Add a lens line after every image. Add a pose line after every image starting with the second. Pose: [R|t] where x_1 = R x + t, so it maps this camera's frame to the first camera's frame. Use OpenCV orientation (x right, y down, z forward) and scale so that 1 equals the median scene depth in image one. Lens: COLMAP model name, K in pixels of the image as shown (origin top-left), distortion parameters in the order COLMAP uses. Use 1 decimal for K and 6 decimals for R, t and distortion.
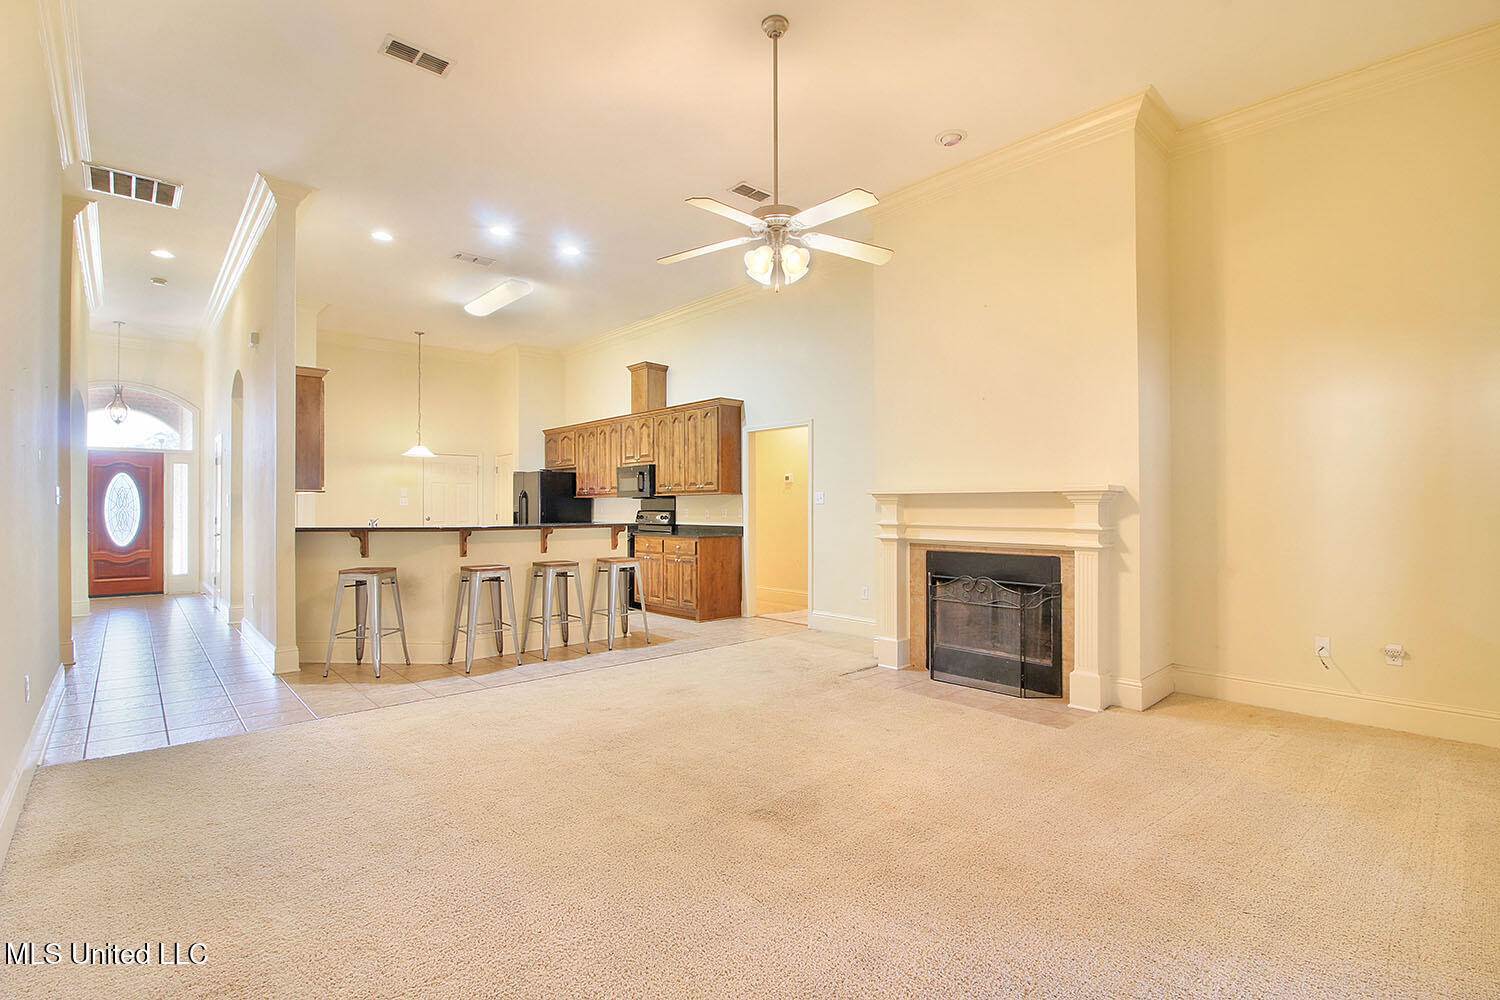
lens RADIAL K [[690.3, 0, 751.4], [0, 690.3, 501.0], [0, 0, 1]] dist [-0.003328, -0.009471]
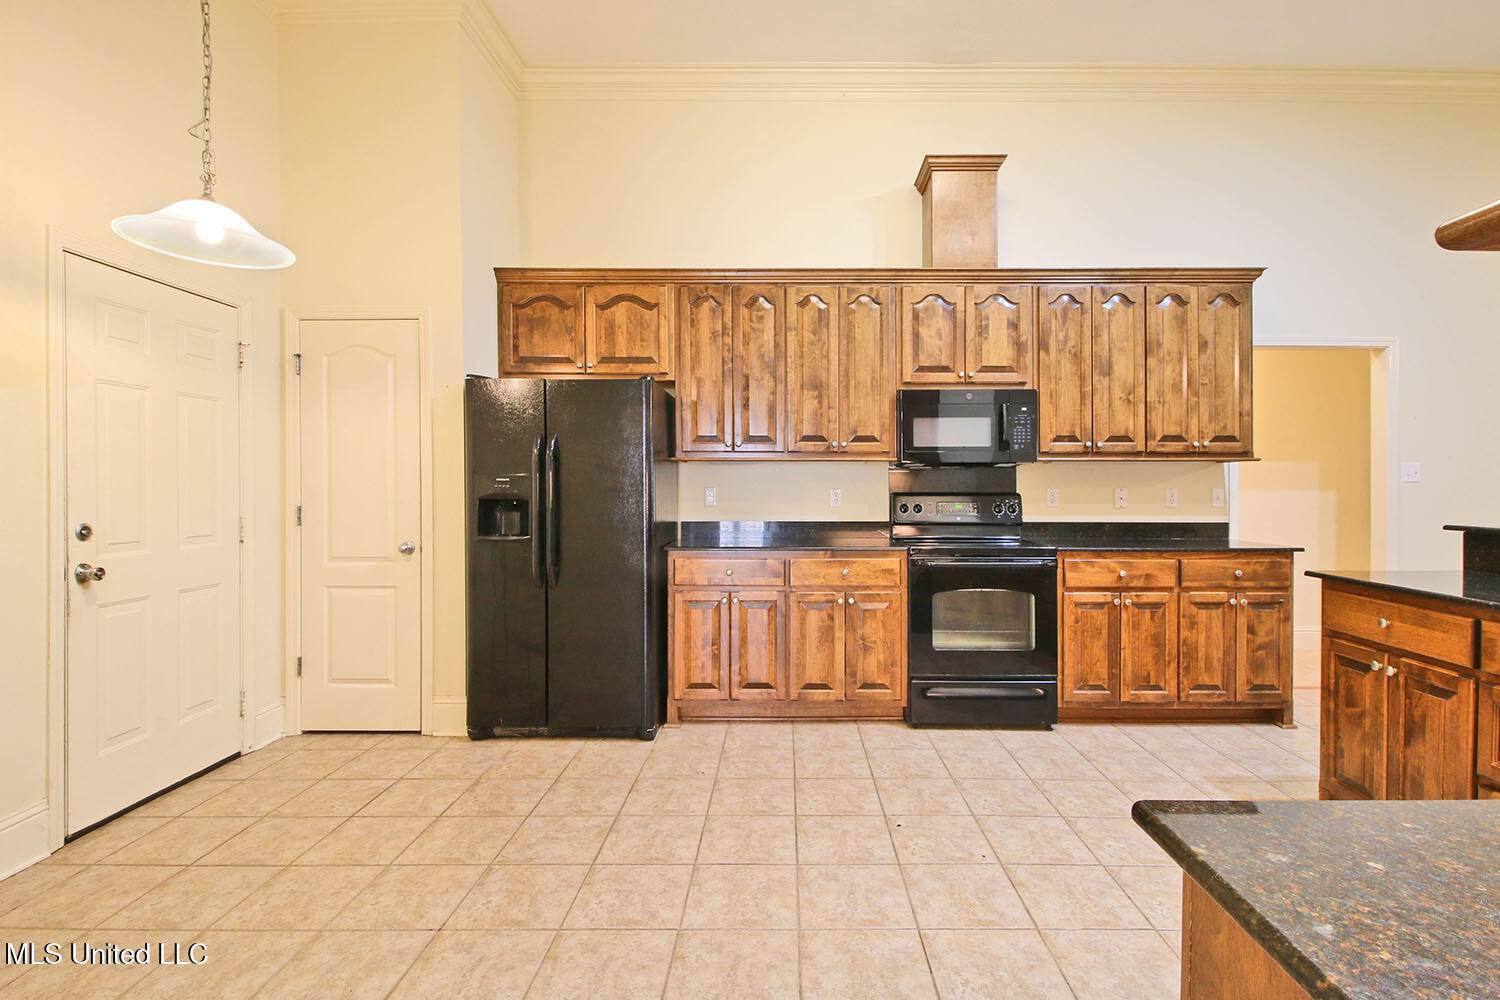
lens RADIAL K [[690.3, 0, 739.5], [0, 690.3, 483.6], [0, 0, 1]] dist [-0.003328, -0.009471]
pose [[0.685636, 0.000509, 0.727944, -0.964440], [-0.009676, 0.999918, 0.008415, 0.009017], [-0.727880, -0.012814, 0.685585, 1.339198]]
